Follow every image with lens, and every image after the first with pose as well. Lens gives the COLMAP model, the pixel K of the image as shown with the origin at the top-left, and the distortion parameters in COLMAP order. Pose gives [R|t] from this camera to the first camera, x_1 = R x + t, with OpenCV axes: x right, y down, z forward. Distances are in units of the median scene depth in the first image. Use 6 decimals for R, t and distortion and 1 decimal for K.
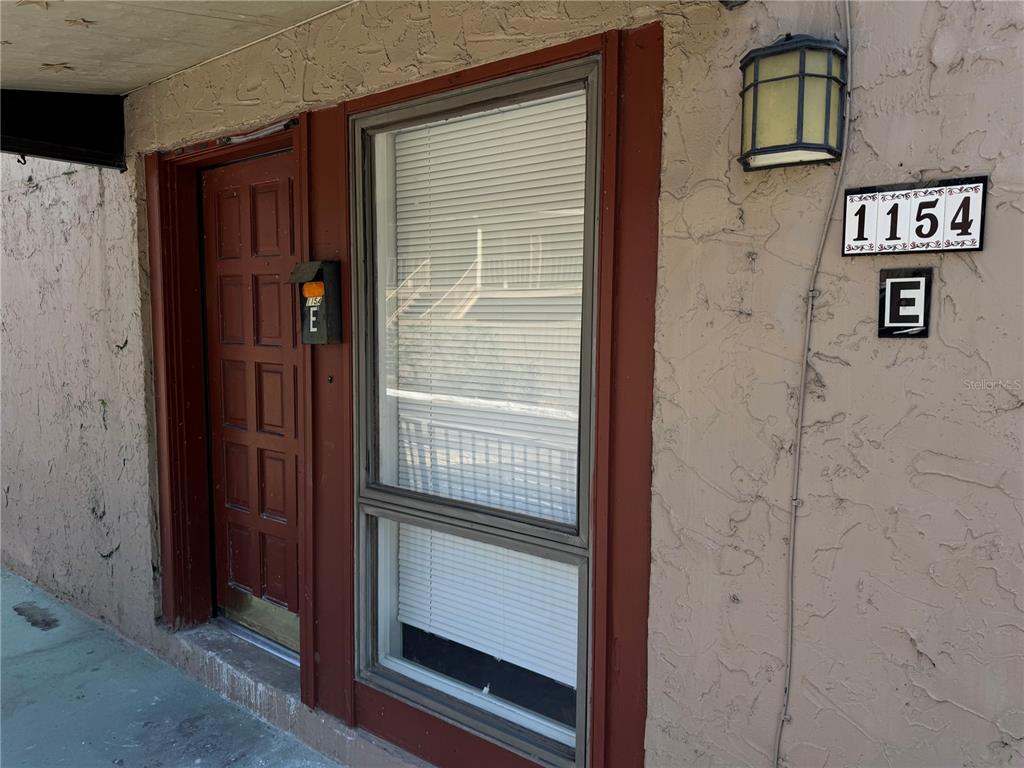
lens RADIAL K [[725.0, 0, 511.1], [0, 725.0, 384.2], [0, 0, 1]] dist [0.036797, -0.043803]
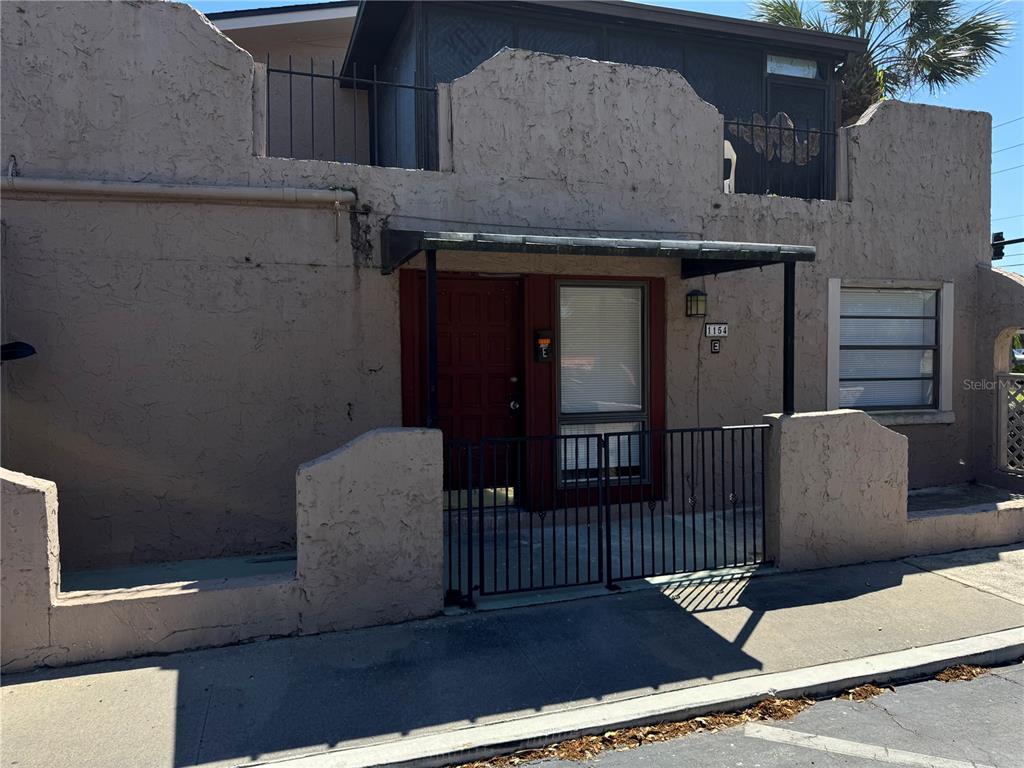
lens RADIAL K [[725.0, 0, 504.6], [0, 725.0, 385.0], [0, 0, 1]] dist [0.036797, -0.043803]
pose [[0.562344, -0.035594, 0.826137, -3.657315], [0.092326, 0.995529, -0.019954, 0.098491], [-0.821733, 0.087495, 0.563116, -0.492827]]
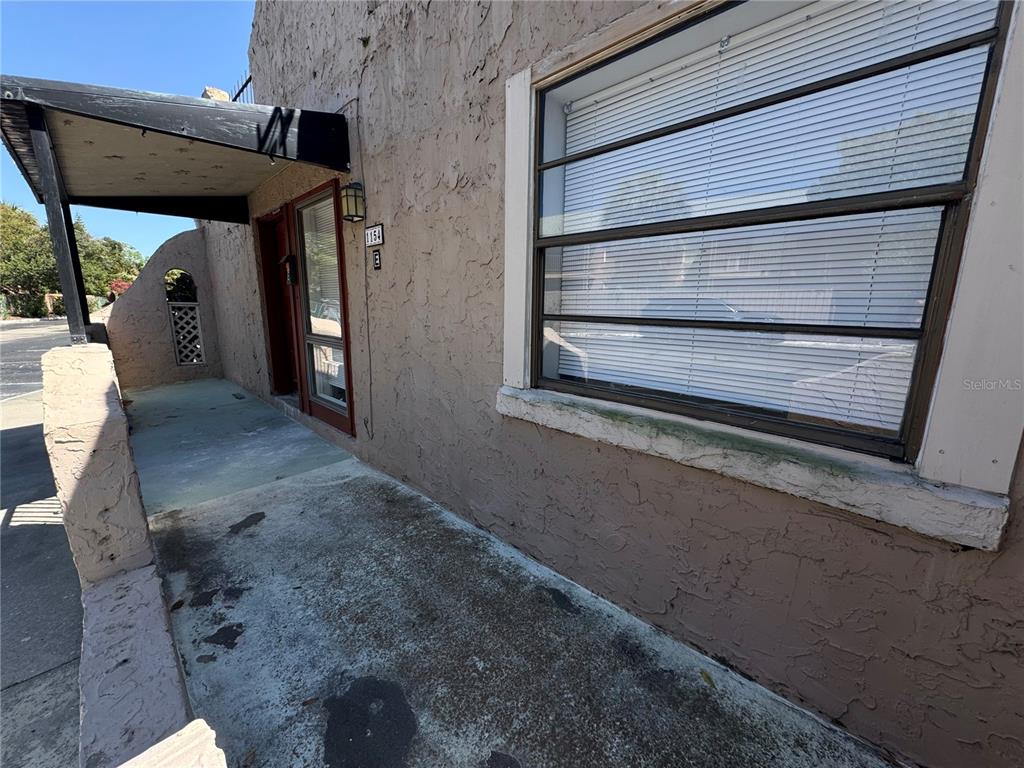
lens RADIAL K [[409.4, 0, 513.2], [0, 409.4, 381.8], [0, 0, 1]] dist [-0.003562, 0.000734]
pose [[0.991694, 0.031302, -0.124749, 1.239681], [-0.019810, 0.995532, 0.092320, 0.244203], [0.127082, -0.089082, 0.987884, -0.813476]]
